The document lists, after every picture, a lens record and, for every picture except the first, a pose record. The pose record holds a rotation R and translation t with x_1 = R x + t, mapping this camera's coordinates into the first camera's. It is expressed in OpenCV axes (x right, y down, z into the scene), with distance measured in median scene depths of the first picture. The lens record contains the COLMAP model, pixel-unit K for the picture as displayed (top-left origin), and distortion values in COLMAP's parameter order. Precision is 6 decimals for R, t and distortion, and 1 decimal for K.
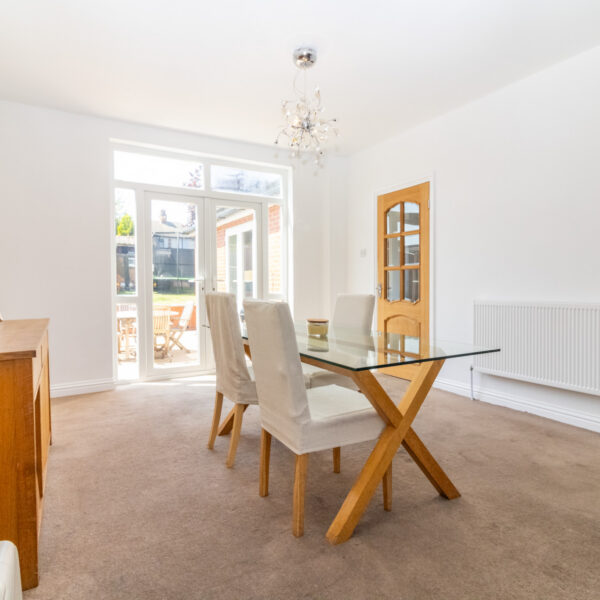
lens RADIAL K [[414.1, 0, 300.5], [0, 414.1, 294.4], [0, 0, 1]] dist [-0.006821, -0.002558]
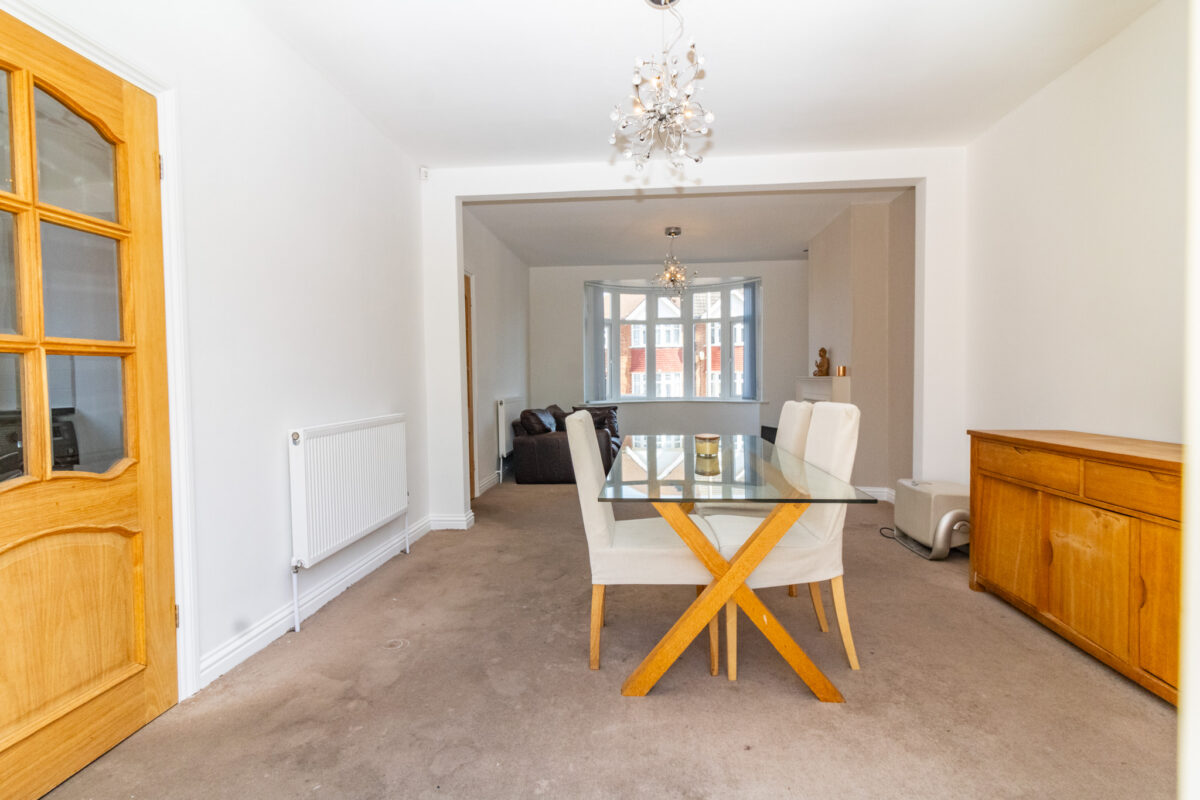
lens RADIAL K [[560.0, 0, 602.0], [0, 560.0, 391.3], [0, 0, 1]] dist [0.001935, 0.000462]
pose [[-0.820832, 0.002463, 0.571164, -0.364637], [0.031101, 0.998700, 0.040389, -0.066173], [-0.570322, 0.050917, -0.819842, 1.762492]]
